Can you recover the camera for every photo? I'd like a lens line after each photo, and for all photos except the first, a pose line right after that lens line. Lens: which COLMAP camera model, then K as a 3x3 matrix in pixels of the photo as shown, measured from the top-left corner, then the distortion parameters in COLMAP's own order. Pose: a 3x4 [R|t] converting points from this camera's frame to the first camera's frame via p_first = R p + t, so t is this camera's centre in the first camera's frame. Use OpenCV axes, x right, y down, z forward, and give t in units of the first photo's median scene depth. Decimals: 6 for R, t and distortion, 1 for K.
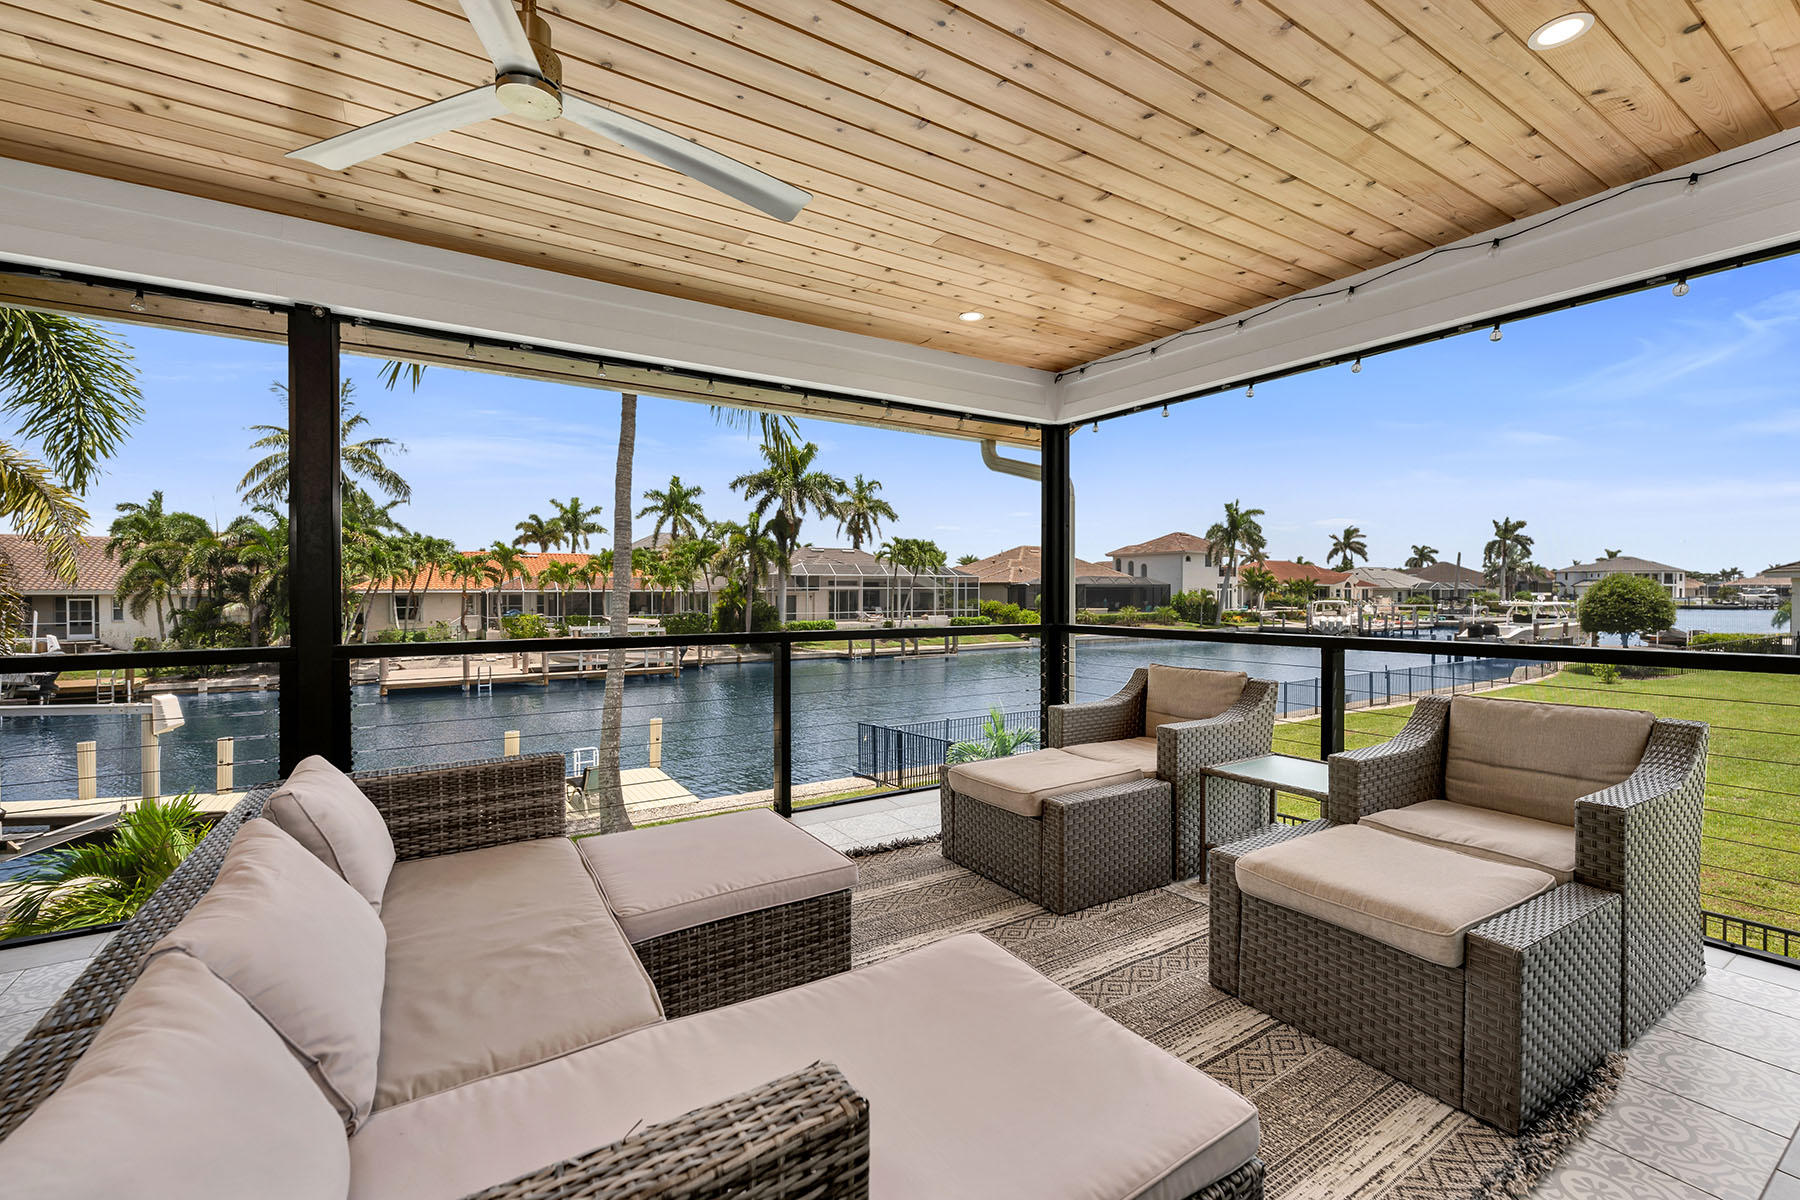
lens RADIAL K [[763.9, 0, 888.0], [0, 763.9, 587.7], [0, 0, 1]] dist [0.000959, -0.001429]
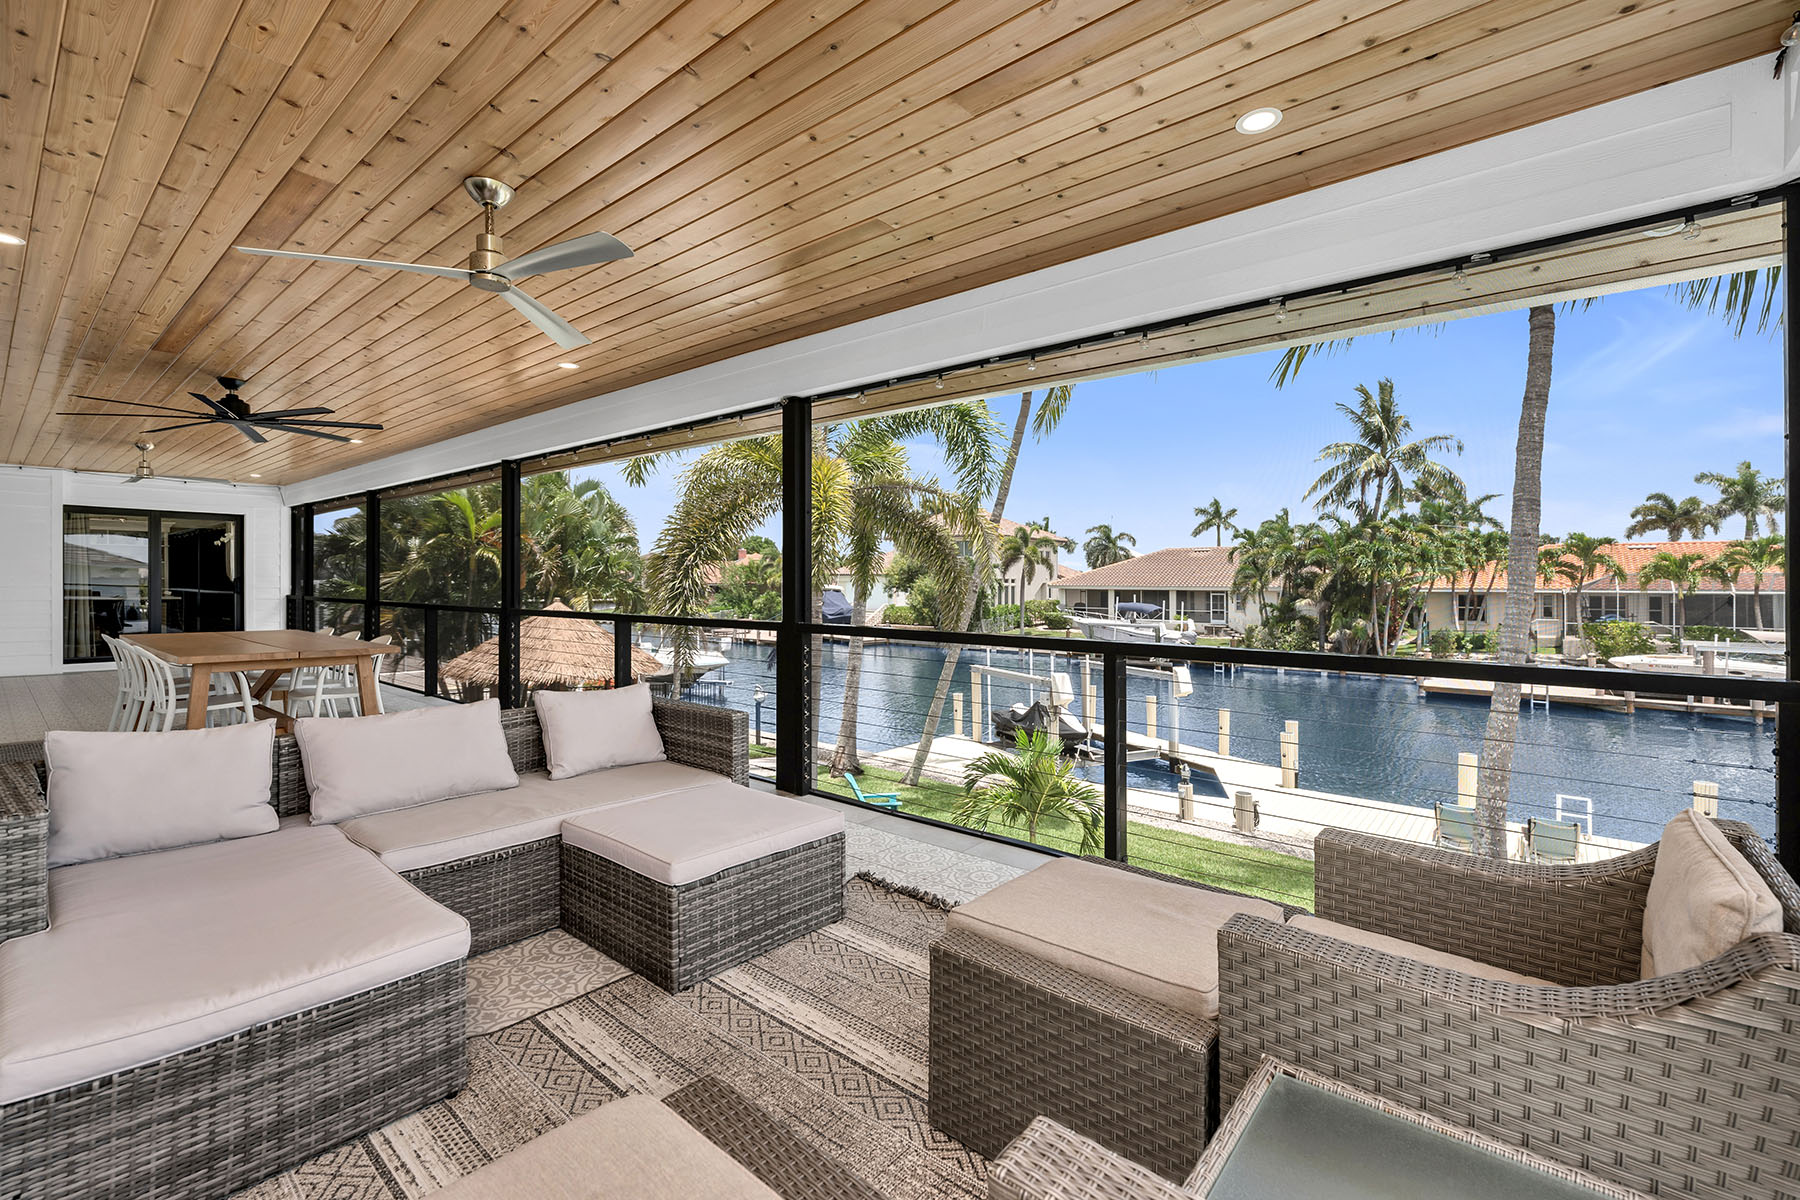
lens RADIAL K [[763.9, 0, 905.3], [0, 763.9, 584.9], [0, 0, 1]] dist [0.000959, -0.001429]
pose [[0.318859, 0.002979, -0.947798, 0.038342], [-0.004511, 0.999989, 0.001626, -0.000166], [0.947791, 0.003757, 0.318869, 0.037407]]
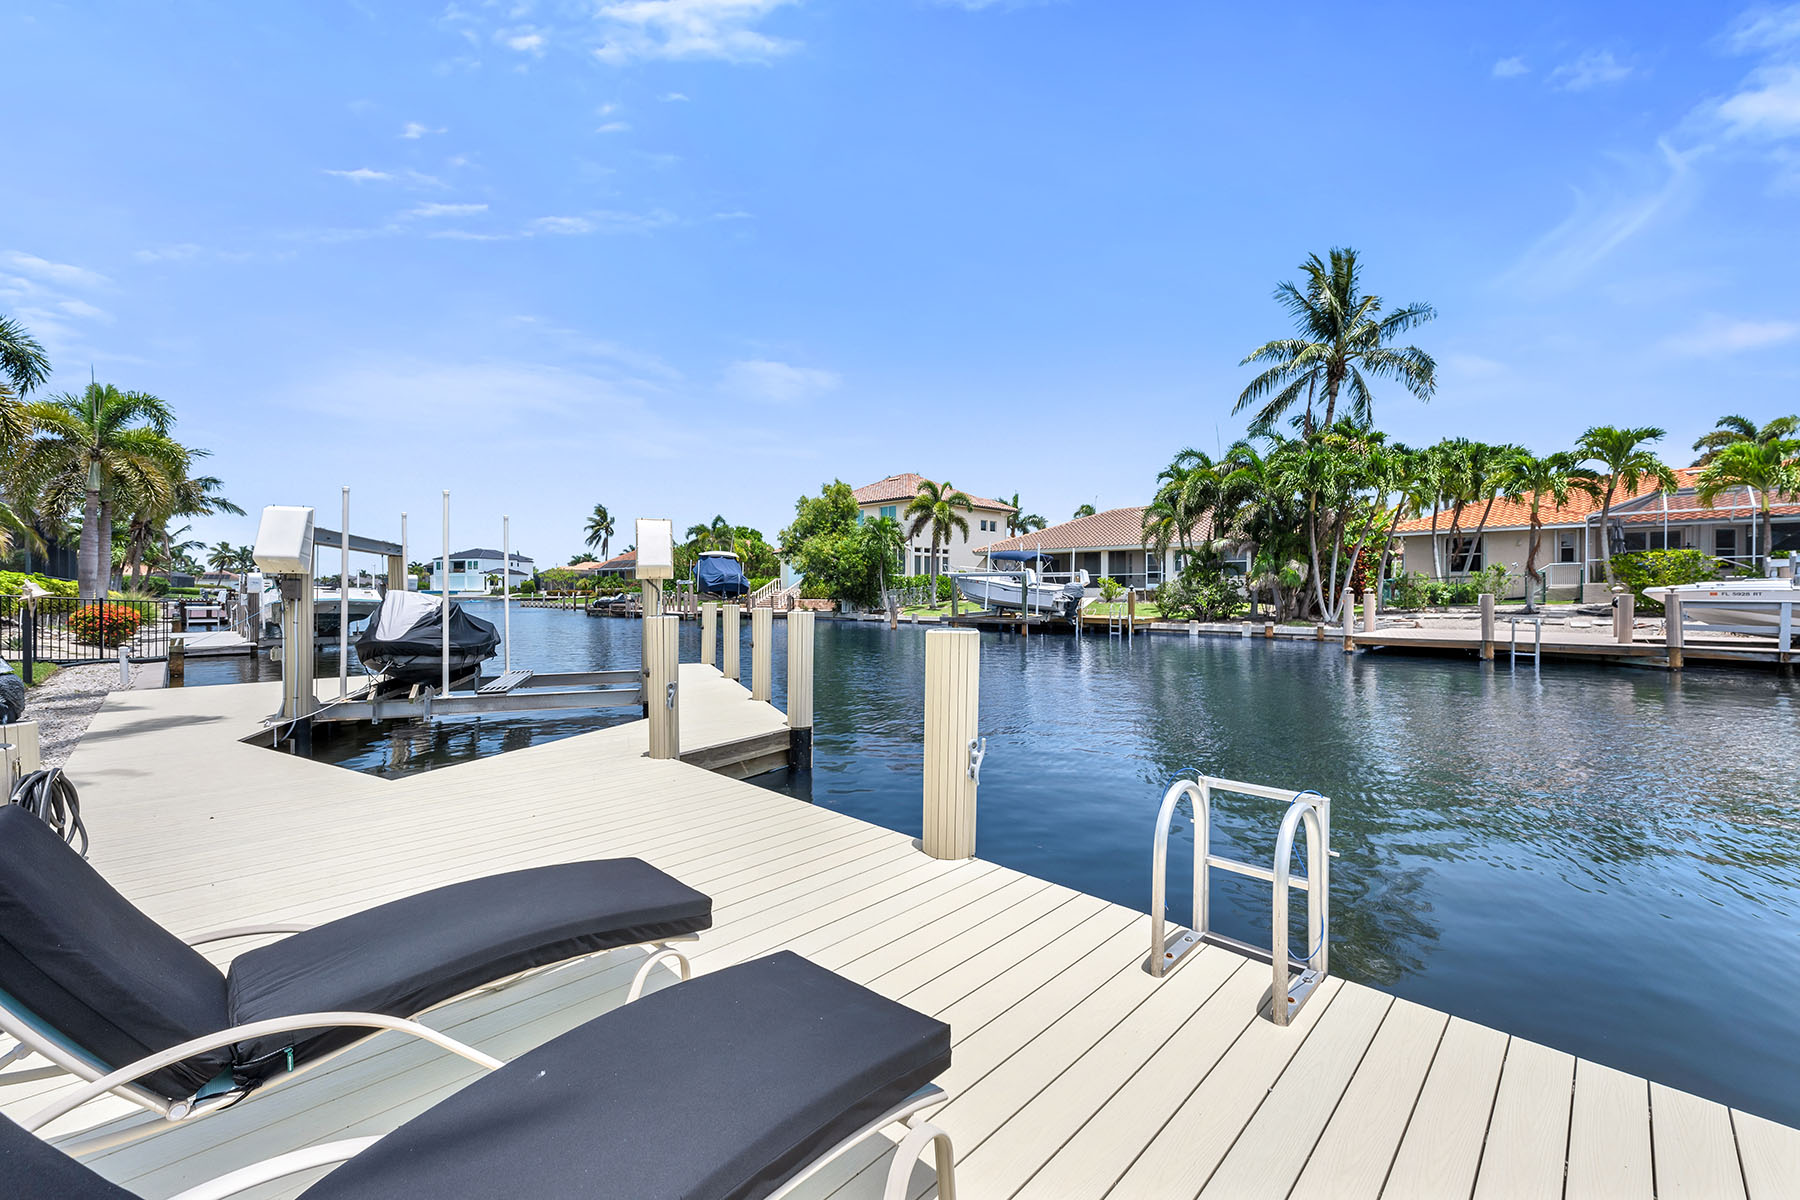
lens RADIAL K [[728.6, 0, 887.3], [0, 728.6, 606.7], [0, 0, 1]] dist [0.002184, -0.000068]
pose [[0.243820, 0.024643, -0.969507, -0.087378], [-0.001849, 0.999687, 0.024945, 0.056095], [0.969819, -0.004289, 0.243790, 0.290340]]
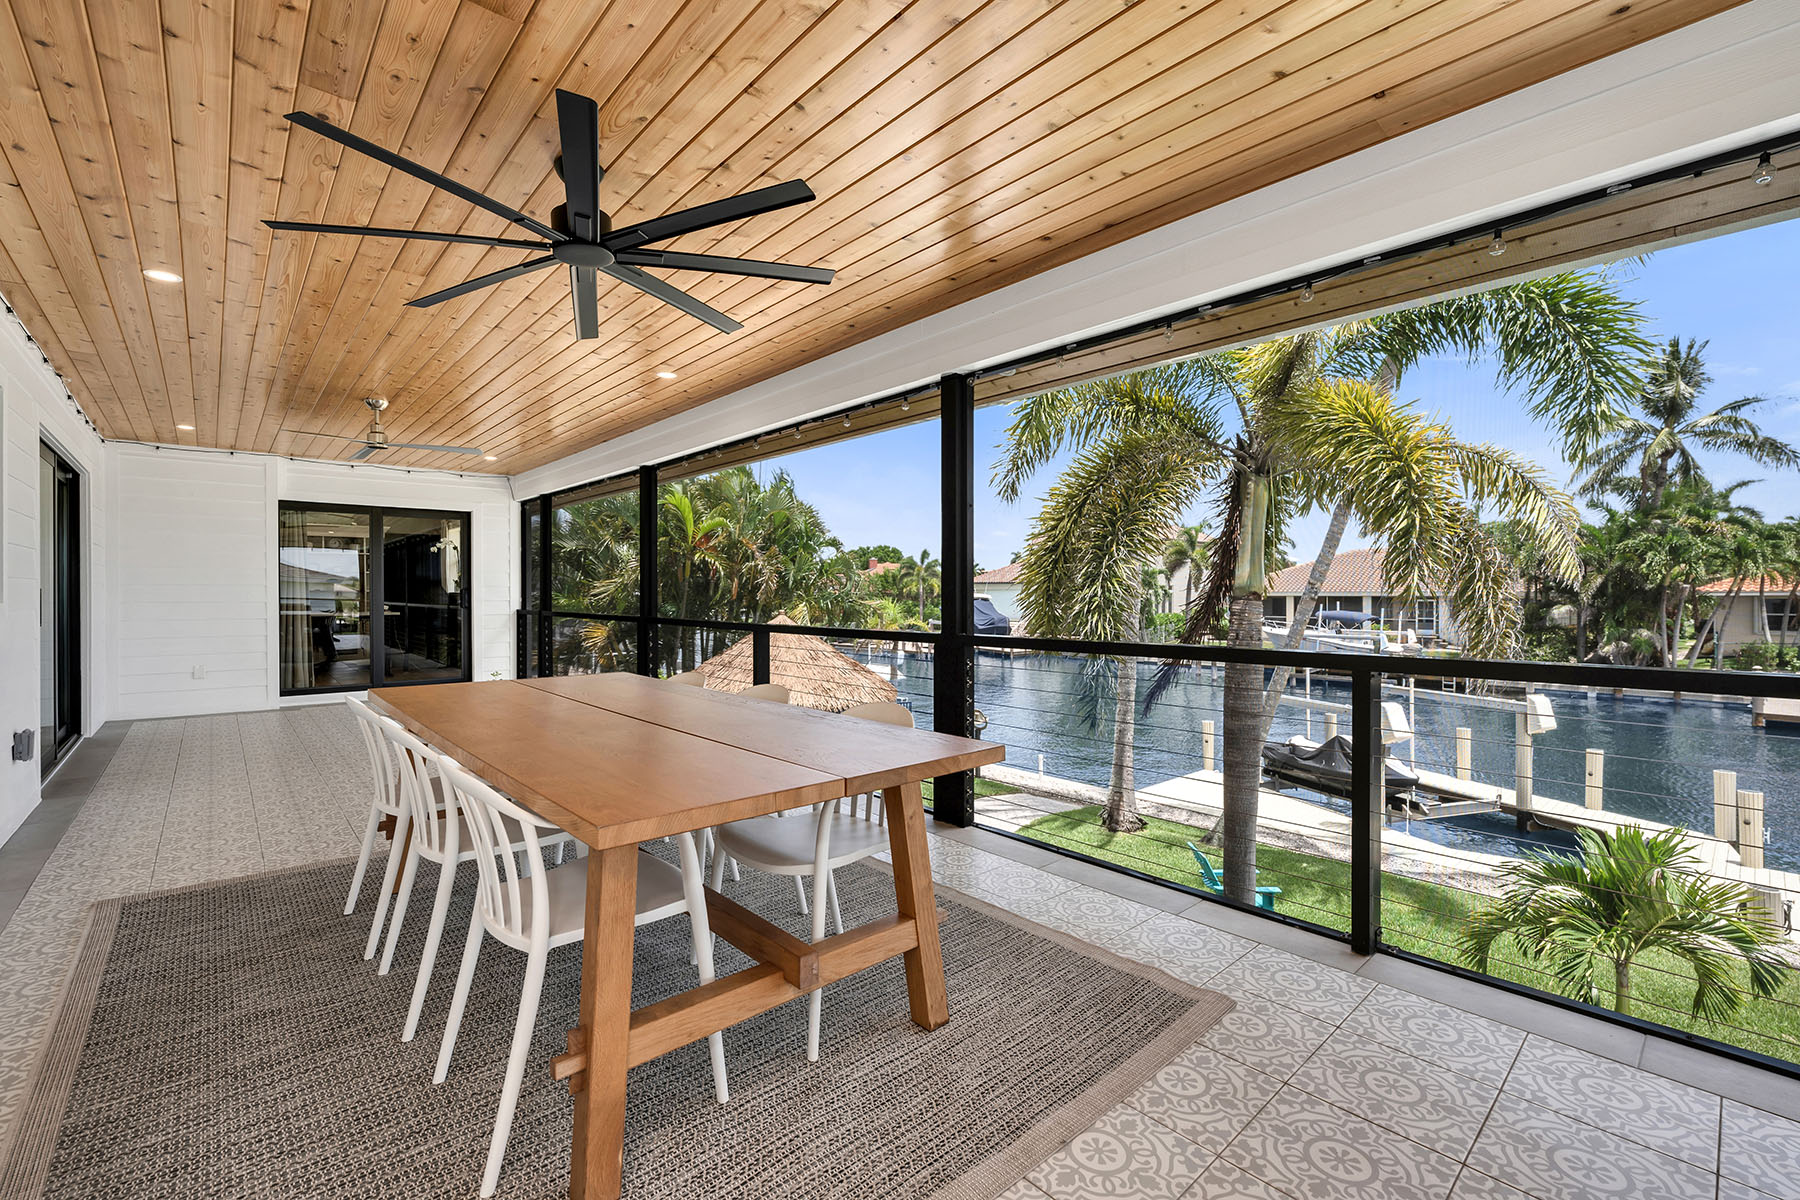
lens RADIAL K [[763.9, 0, 901.6], [0, 763.9, 598.1], [0, 0, 1]] dist [0.000959, -0.001429]
pose [[0.171717, 0.006364, -0.985126, -0.027652], [0.004461, 0.999964, 0.007238, 0.000212], [0.985136, -0.005638, 0.171683, 0.000784]]
